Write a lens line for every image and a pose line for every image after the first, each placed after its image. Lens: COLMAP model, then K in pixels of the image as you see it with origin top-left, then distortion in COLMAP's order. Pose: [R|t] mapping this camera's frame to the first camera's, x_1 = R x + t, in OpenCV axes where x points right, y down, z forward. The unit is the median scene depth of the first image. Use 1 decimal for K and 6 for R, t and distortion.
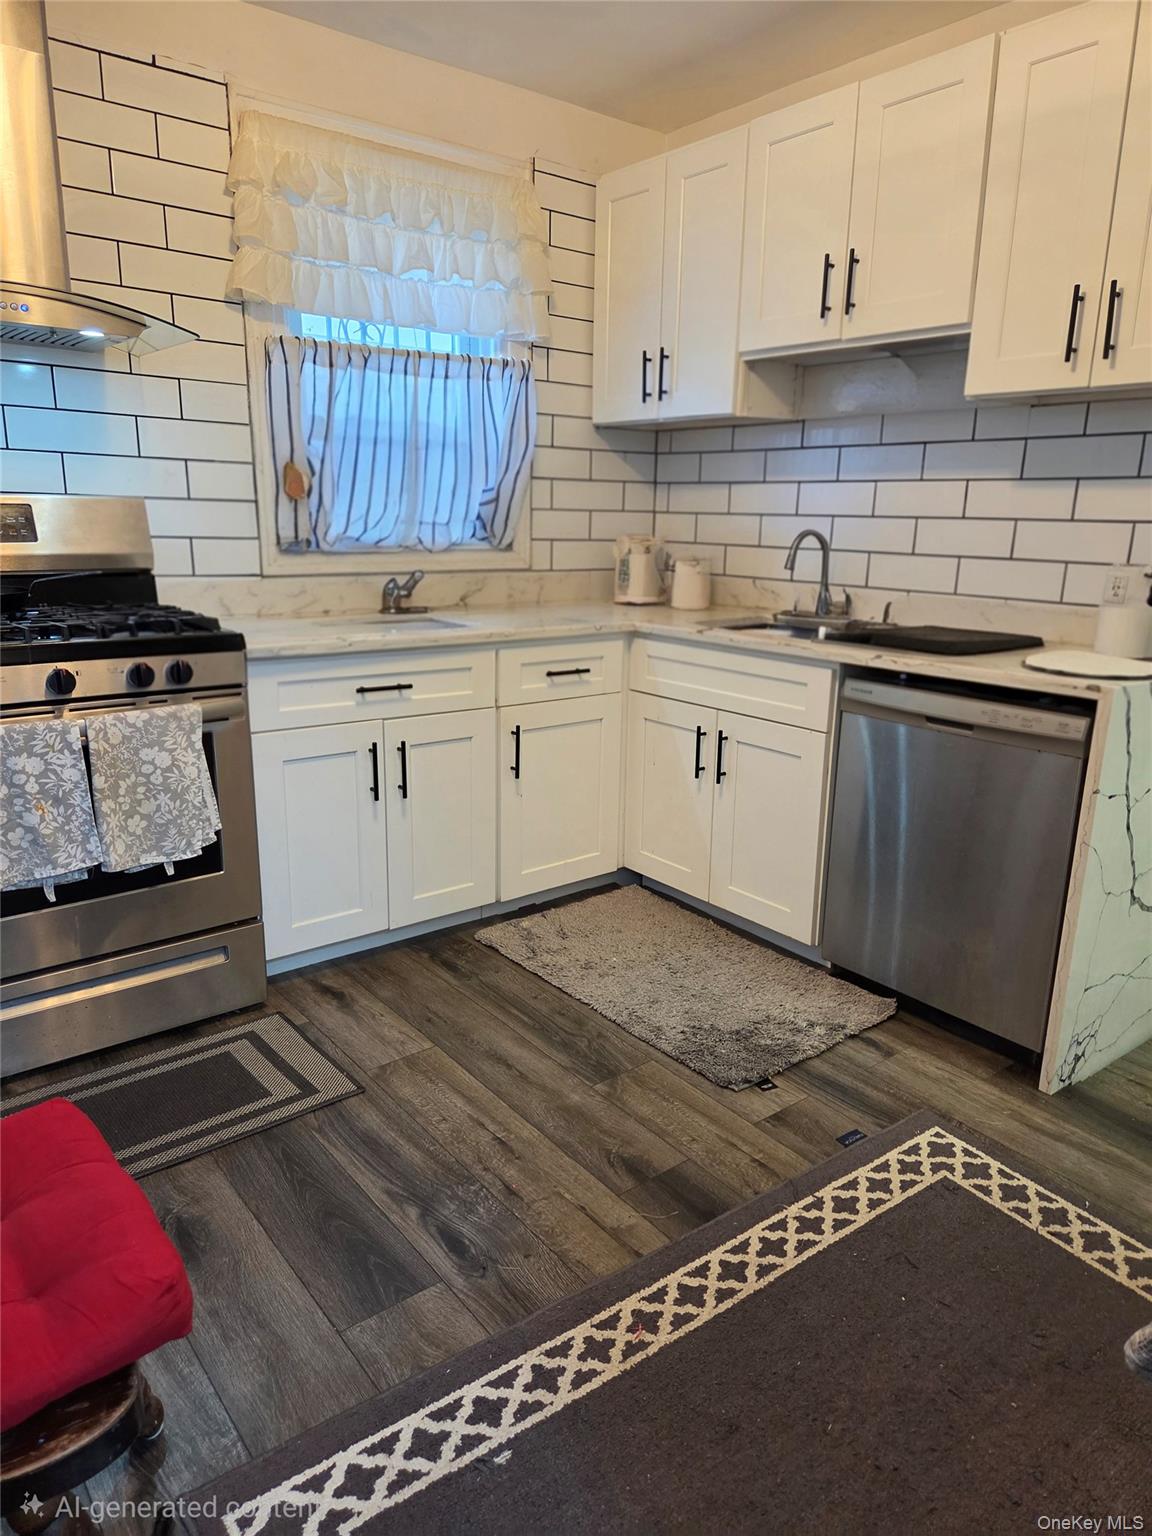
lens RADIAL K [[1019.6, 0, 601.5], [0, 1019.6, 763.8], [0, 0, 1]] dist [0.072436, -0.062901]
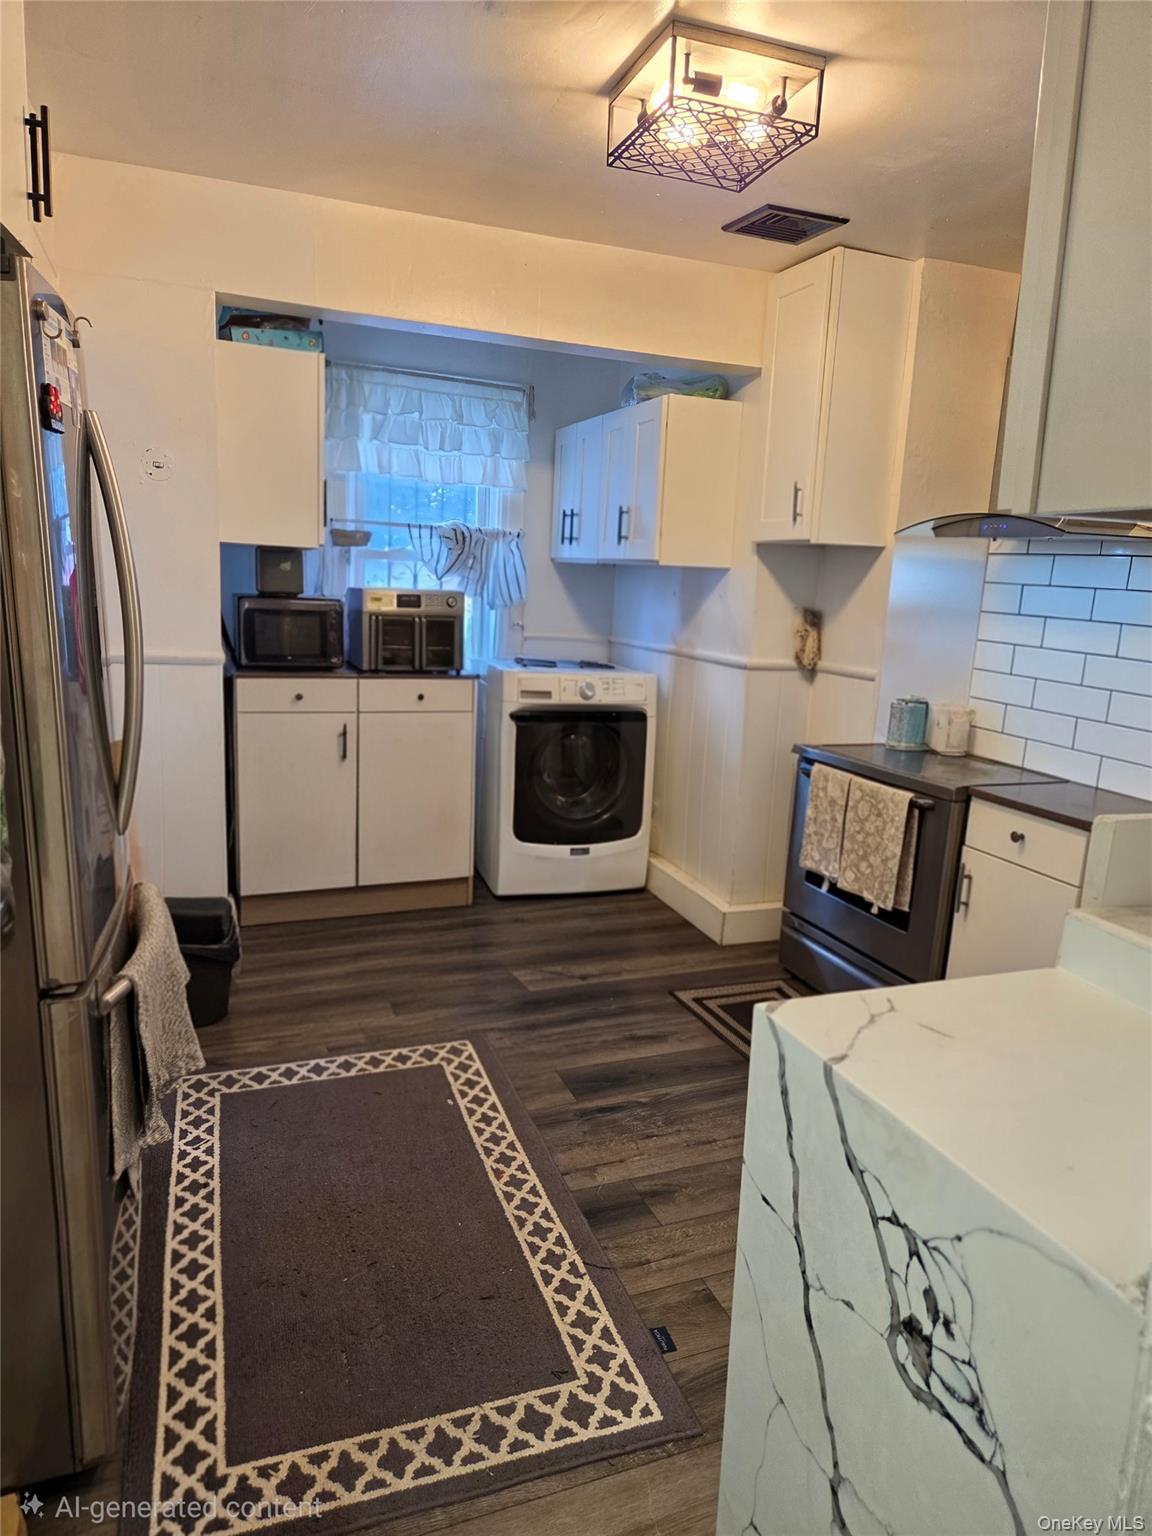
lens RADIAL K [[1019.6, 0, 601.5], [0, 1019.6, 763.8], [0, 0, 1]] dist [0.072436, -0.062901]
pose [[-0.279765, 0.147445, -0.948679, 1.185748], [-0.281360, 0.932159, 0.227851, -0.357640], [0.917915, 0.330665, -0.219300, 1.082975]]
